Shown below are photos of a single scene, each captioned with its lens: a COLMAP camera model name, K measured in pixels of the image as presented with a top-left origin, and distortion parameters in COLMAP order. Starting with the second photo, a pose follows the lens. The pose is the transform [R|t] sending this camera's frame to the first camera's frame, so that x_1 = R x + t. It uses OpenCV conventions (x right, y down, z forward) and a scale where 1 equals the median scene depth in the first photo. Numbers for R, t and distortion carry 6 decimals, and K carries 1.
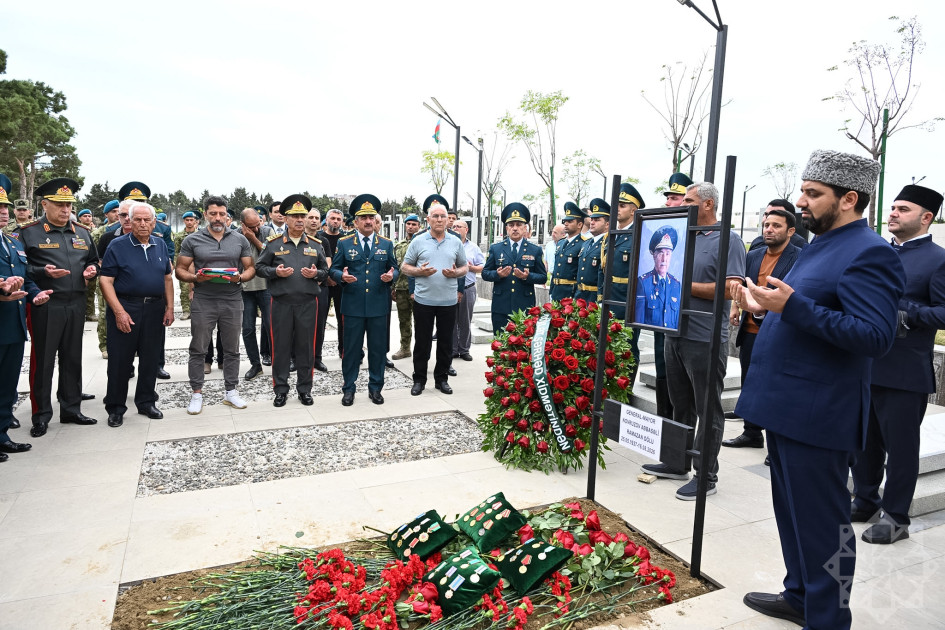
lens RADIAL K [[617.9, 0, 462.1], [0, 617.9, 307.0], [0, 0, 1]] dist [-0.007626, -0.009501]
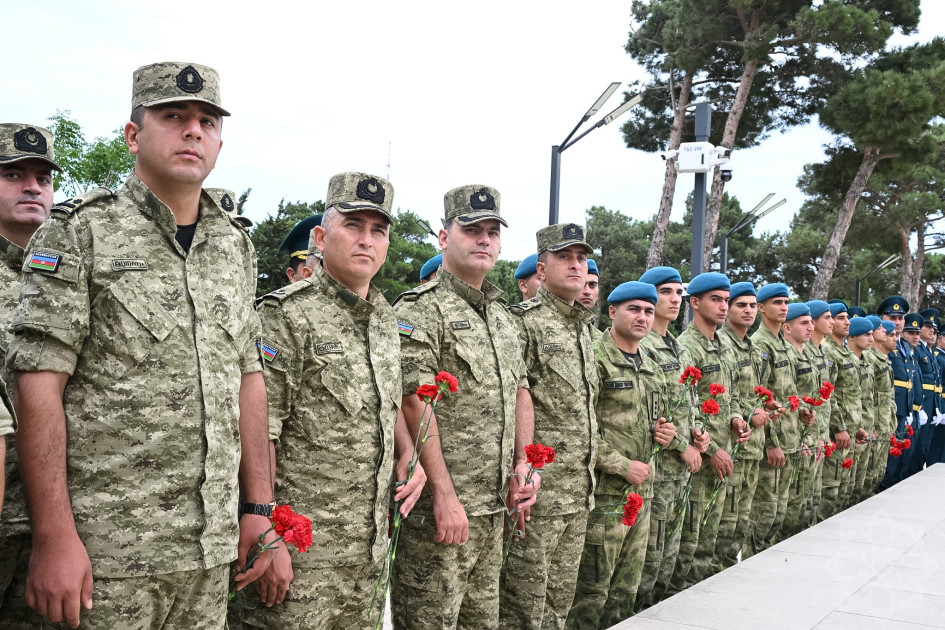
lens RADIAL K [[950.5, 0, 473.5], [0, 950.5, 370.2], [0, 0, 1]] dist [-0.056207, 0.005934]
pose [[0.561665, 0.005033, -0.827350, -1.298134], [-0.113458, 0.991003, -0.070994, -0.088965], [0.819549, 0.133744, 0.557182, 1.309564]]
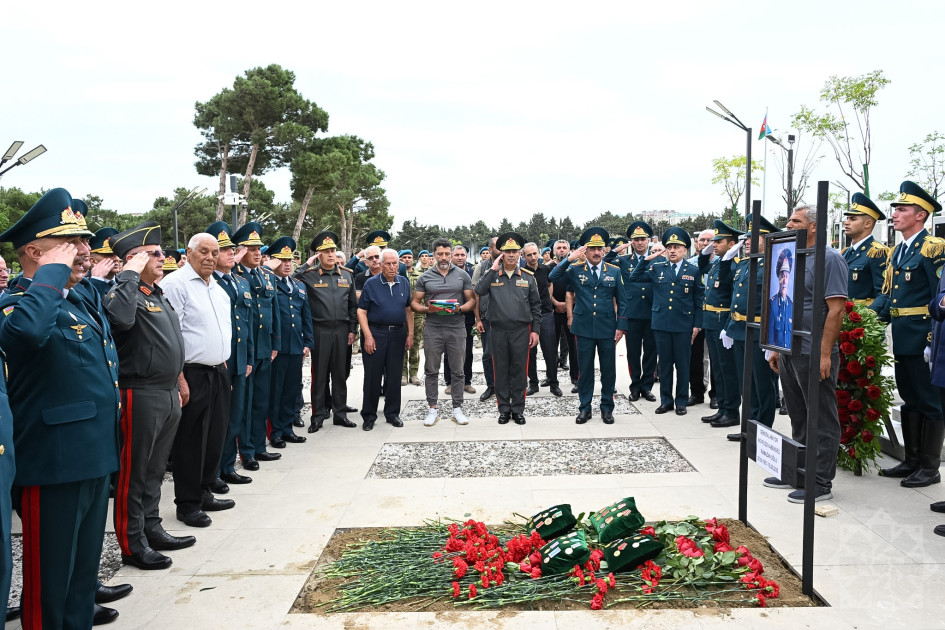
lens RADIAL K [[706.7, 0, 468.7], [0, 706.7, 313.4], [0, 0, 1]] dist [0.005436, 0.001997]
pose [[0.896527, -0.017423, -0.442646, 0.238661], [0.001108, 0.999311, -0.037089, 0.011636], [0.442988, 0.032761, 0.895929, -0.179823]]
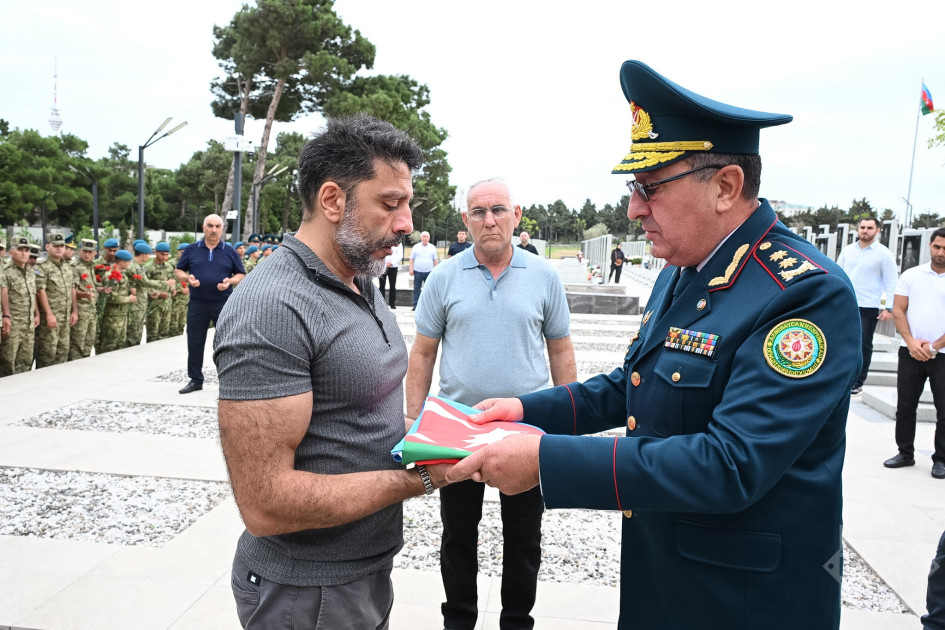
lens RADIAL K [[722.6, 0, 469.5], [0, 722.6, 310.2], [0, 0, 1]] dist [-0.003956, 0.000835]
pose [[0.848494, 0.052989, -0.526545, -0.222800], [-0.071036, 0.997374, -0.014098, -0.106558], [0.524416, 0.049365, 0.850030, 0.779315]]
